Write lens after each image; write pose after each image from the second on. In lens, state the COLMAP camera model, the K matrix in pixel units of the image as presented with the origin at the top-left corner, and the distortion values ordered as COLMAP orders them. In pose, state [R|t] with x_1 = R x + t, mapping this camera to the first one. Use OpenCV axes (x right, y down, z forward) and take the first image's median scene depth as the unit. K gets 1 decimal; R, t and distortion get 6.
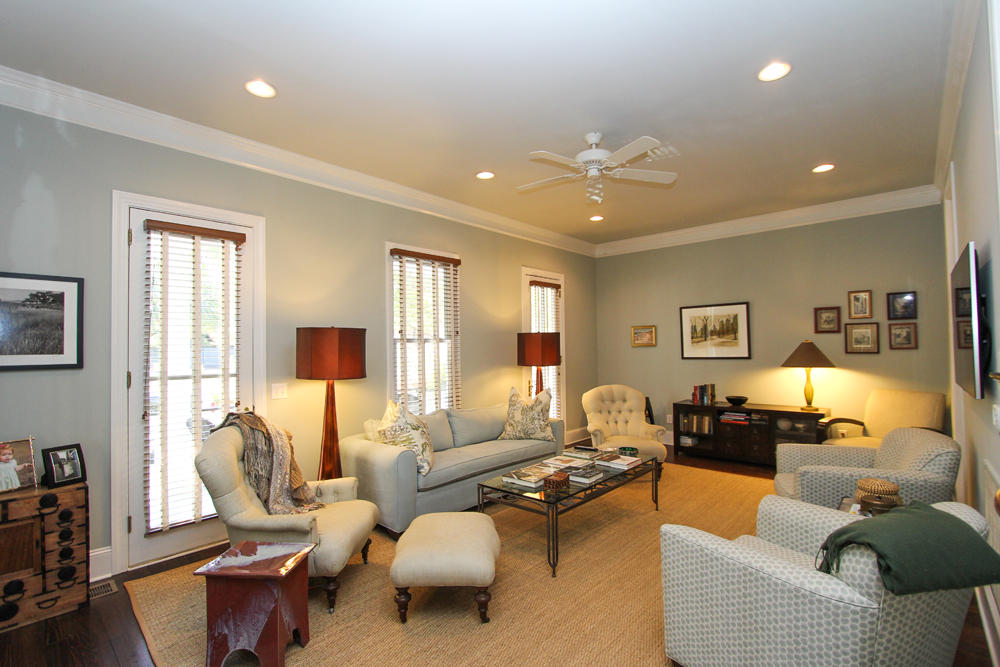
lens RADIAL K [[464.7, 0, 493.1], [0, 464.7, 335.4], [0, 0, 1]] dist [-0.012146, 0.003026]
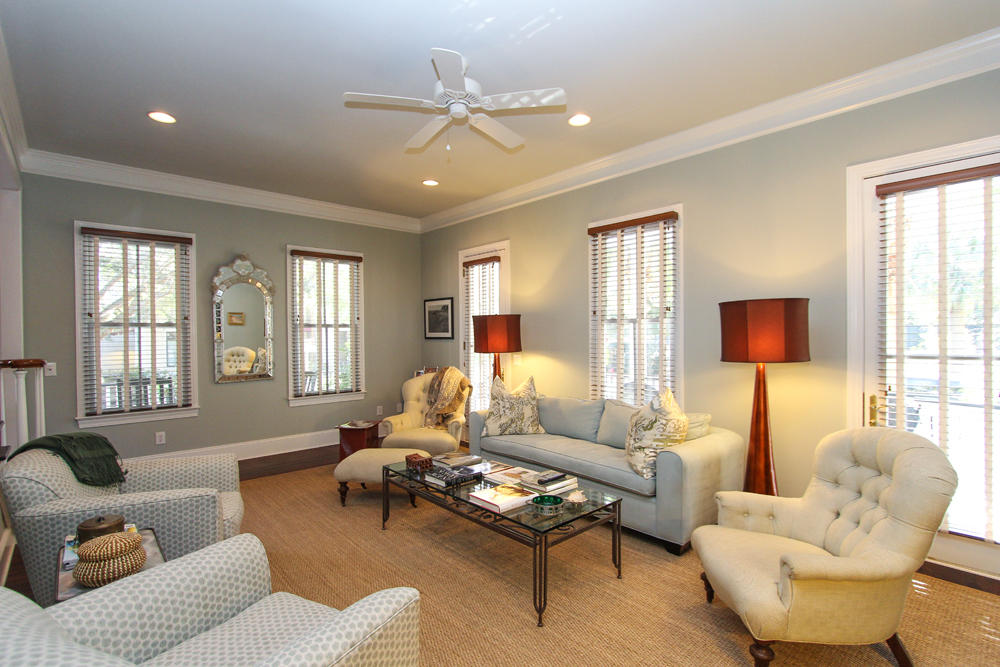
lens RADIAL K [[464.7, 0, 489.3], [0, 464.7, 332.4], [0, 0, 1]] dist [-0.012146, 0.003026]
pose [[-0.085062, 0.016242, -0.996243, 1.105867], [0.039599, 0.999132, 0.012908, 0.017349], [0.995588, -0.038352, -0.085631, 1.205137]]
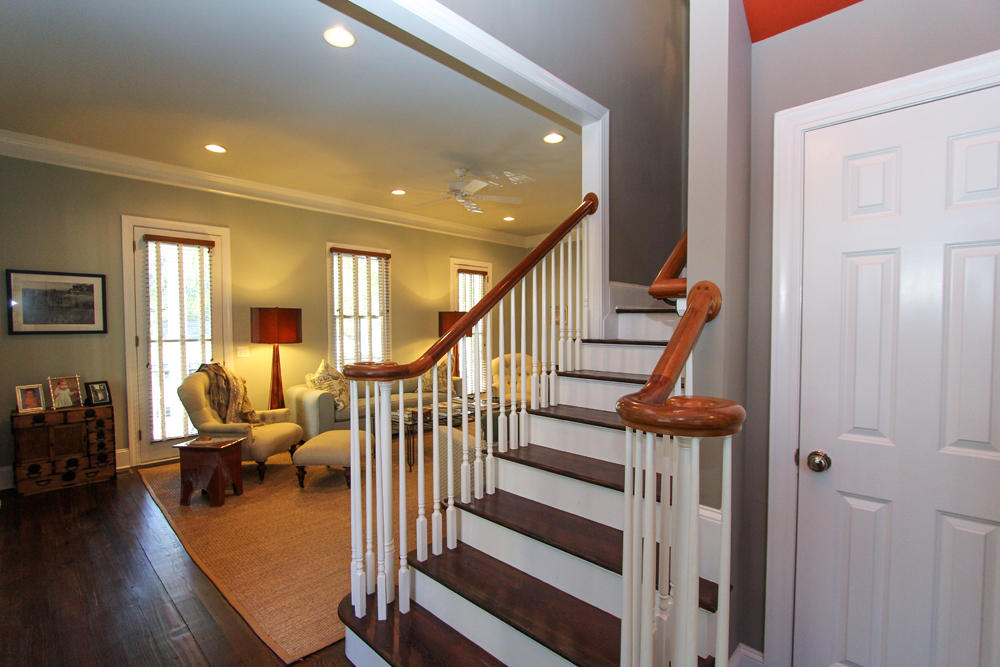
lens RADIAL K [[464.7, 0, 494.7], [0, 464.7, 338.0], [0, 0, 1]] dist [-0.012146, 0.003026]
pose [[0.999670, 0.013903, -0.021595, 0.389850], [-0.012564, 0.998064, 0.060918, -0.020806], [0.022401, -0.060626, 0.997909, -0.453600]]
